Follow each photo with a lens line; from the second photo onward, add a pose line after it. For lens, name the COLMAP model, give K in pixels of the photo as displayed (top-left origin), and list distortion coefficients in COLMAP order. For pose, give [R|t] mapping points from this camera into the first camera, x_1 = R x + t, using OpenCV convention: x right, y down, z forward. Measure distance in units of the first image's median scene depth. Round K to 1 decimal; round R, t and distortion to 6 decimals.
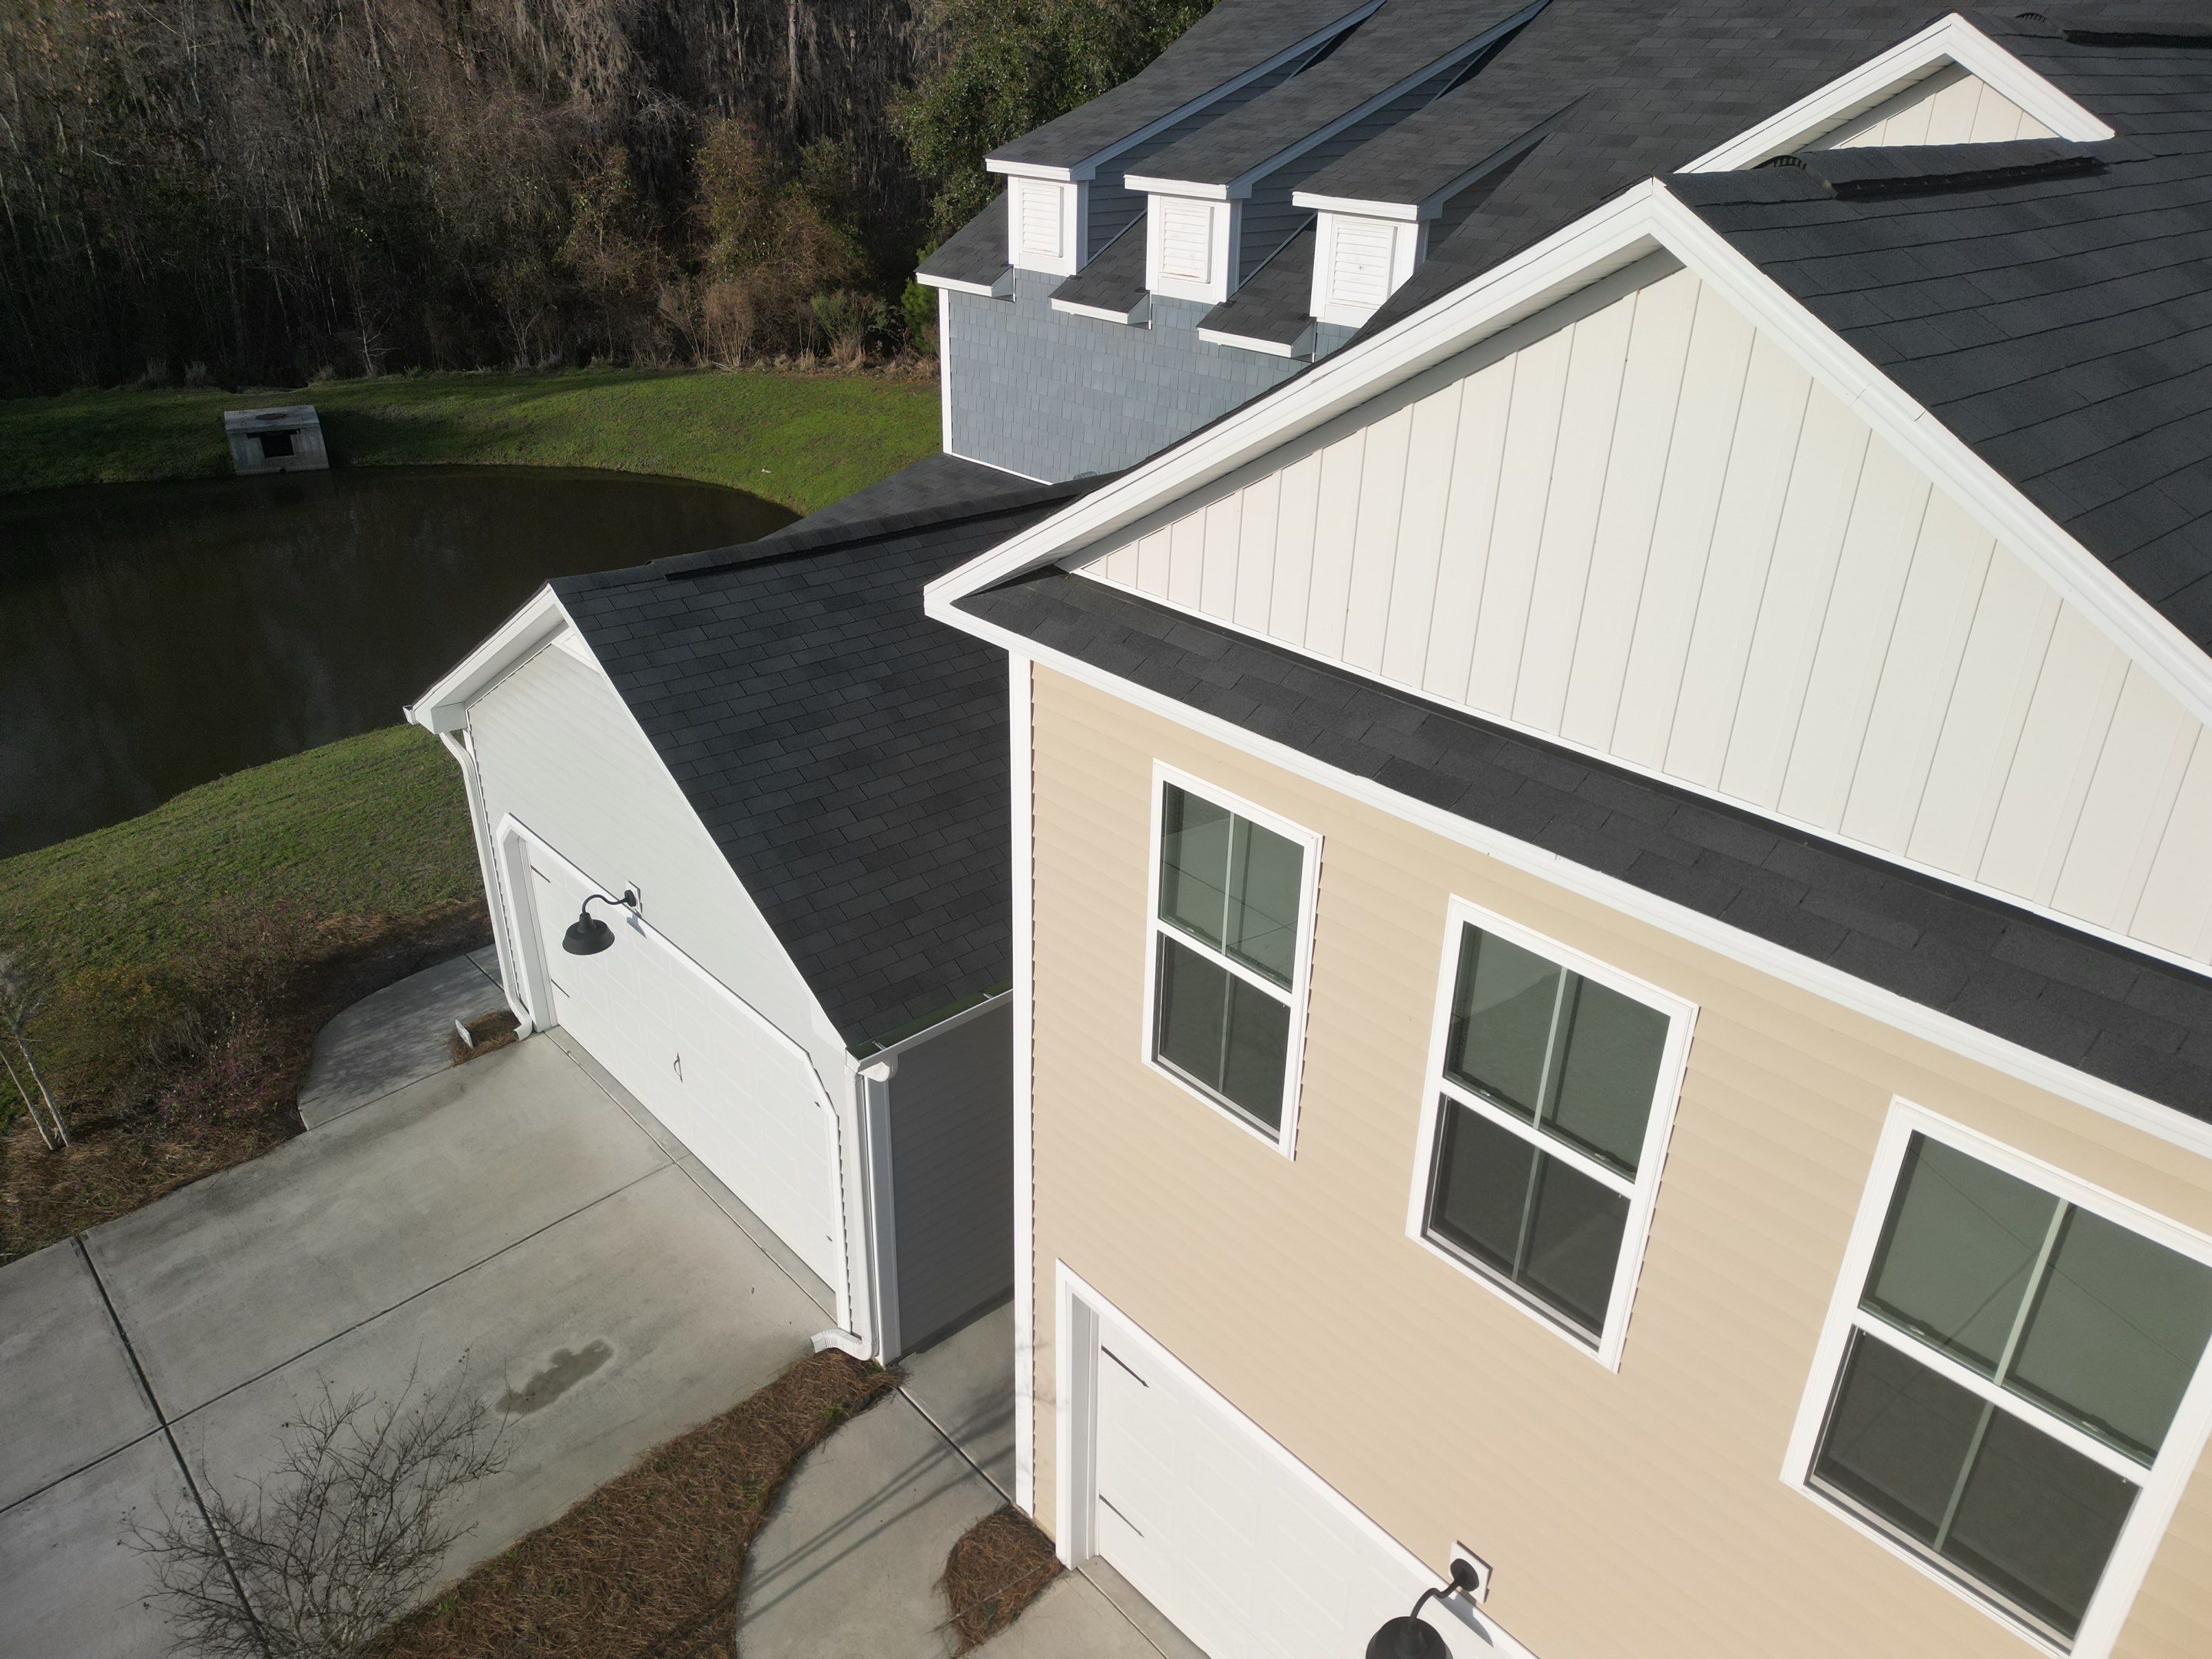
lens RADIAL K [[1539.5, 0, 1117.7], [0, 1539.5, 830.4], [0, 0, 1]] dist [0.064785, -0.057944]
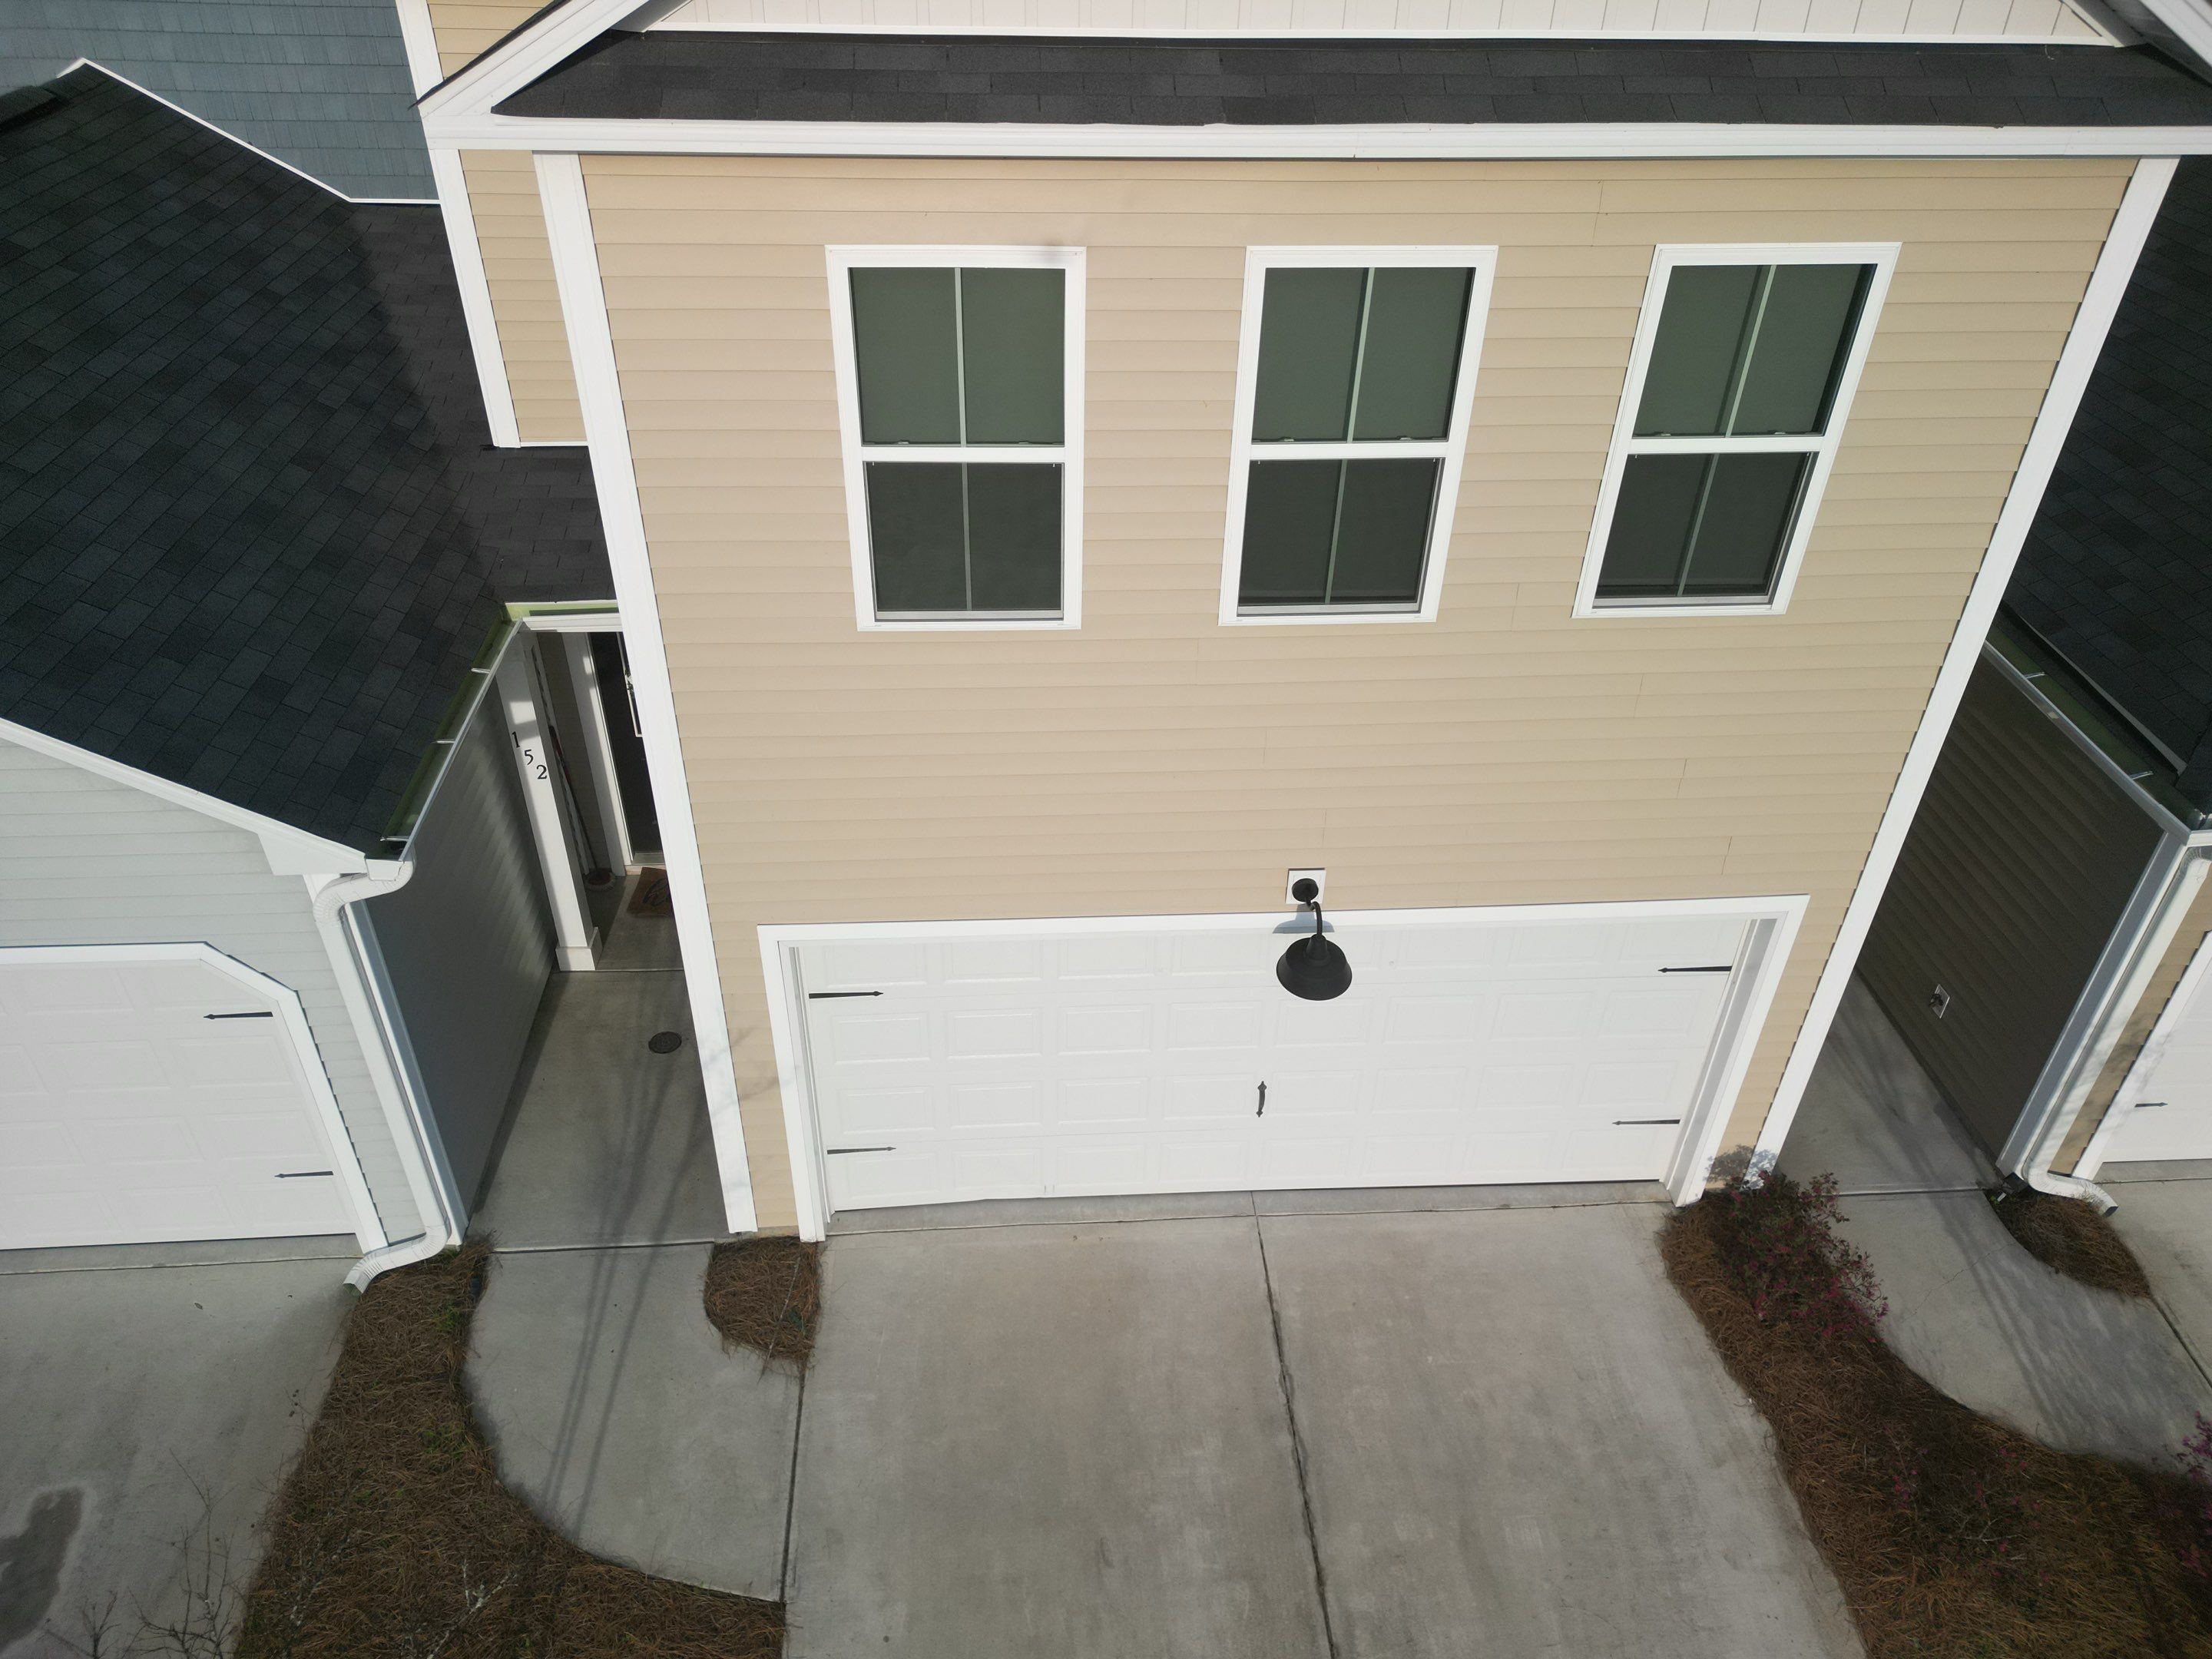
lens RADIAL K [[1539.5, 0, 1106.6], [0, 1539.5, 824.0], [0, 0, 1]] dist [0.064785, -0.057944]
pose [[0.618441, -0.462664, 0.635196, -0.357899], [0.346584, 0.886036, 0.307928, 0.016208], [-0.705273, 0.029713, 0.708313, 0.177678]]
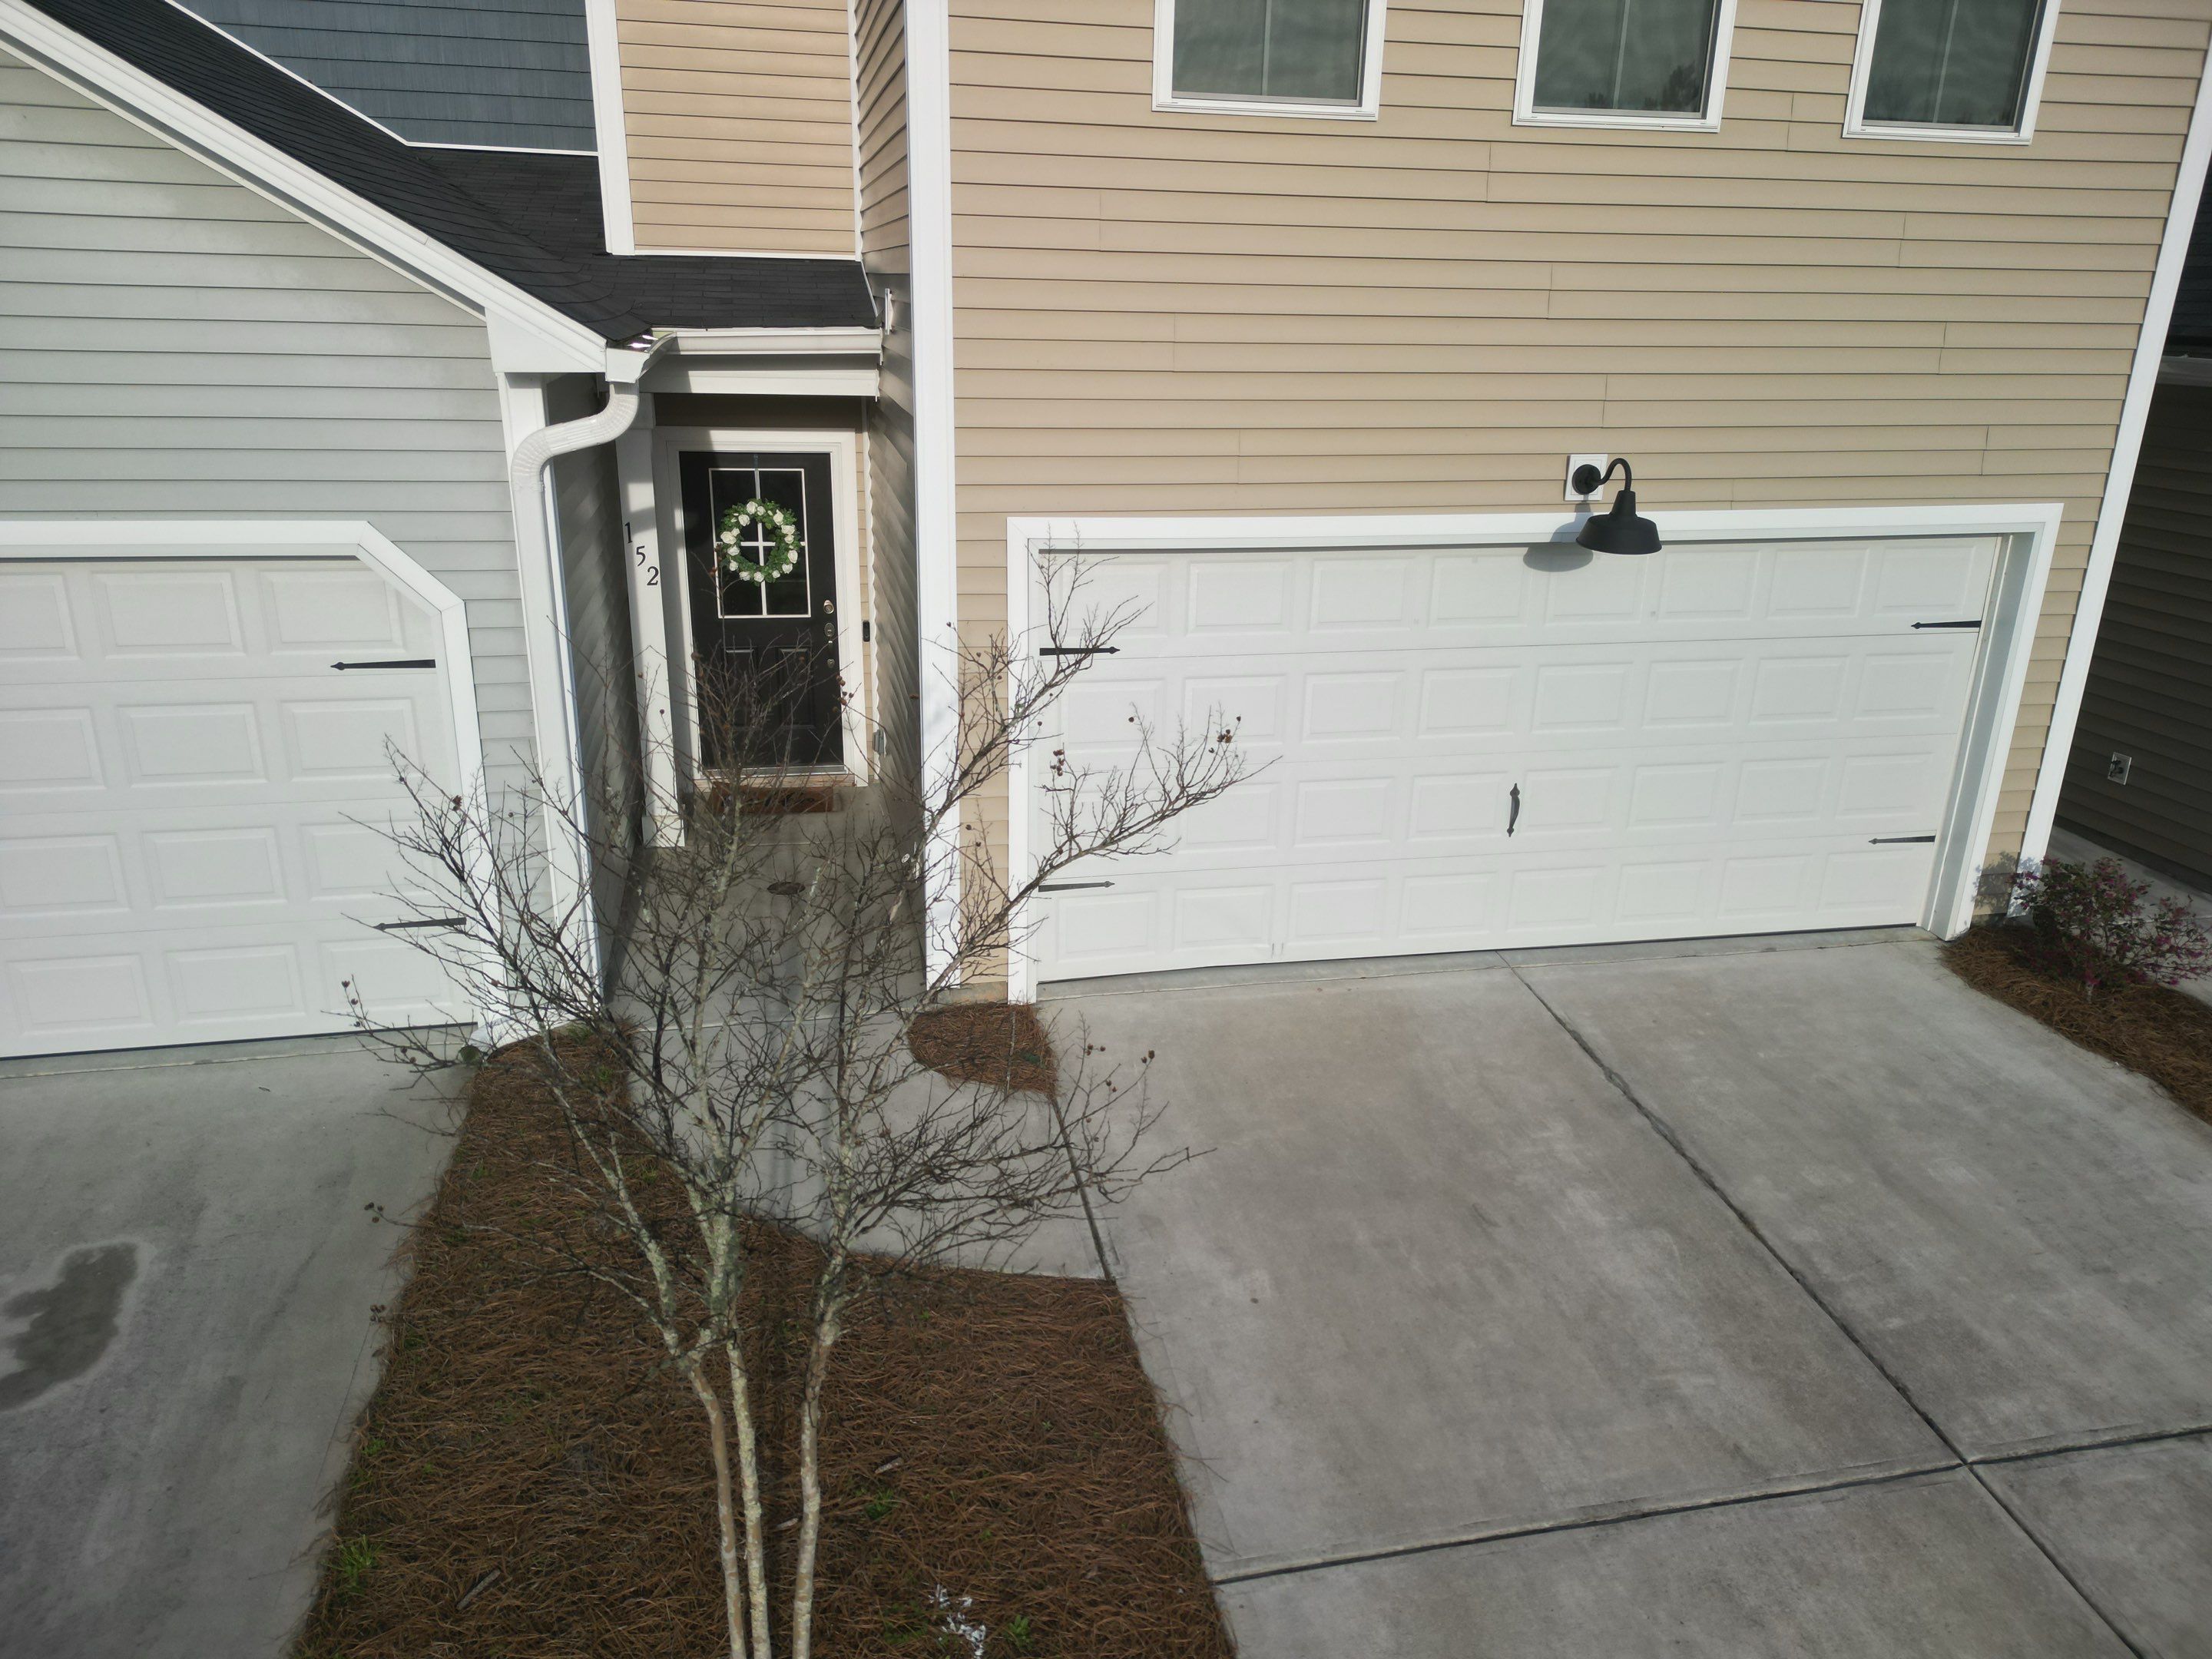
lens RADIAL K [[1539.5, 0, 1105.9], [0, 1539.5, 830.0], [0, 0, 1]] dist [0.064785, -0.057944]
pose [[0.504799, -0.293584, 0.811780, -0.554743], [0.380645, 0.919732, 0.095924, 0.290699], [-0.774782, 0.260577, 0.576032, 0.432466]]
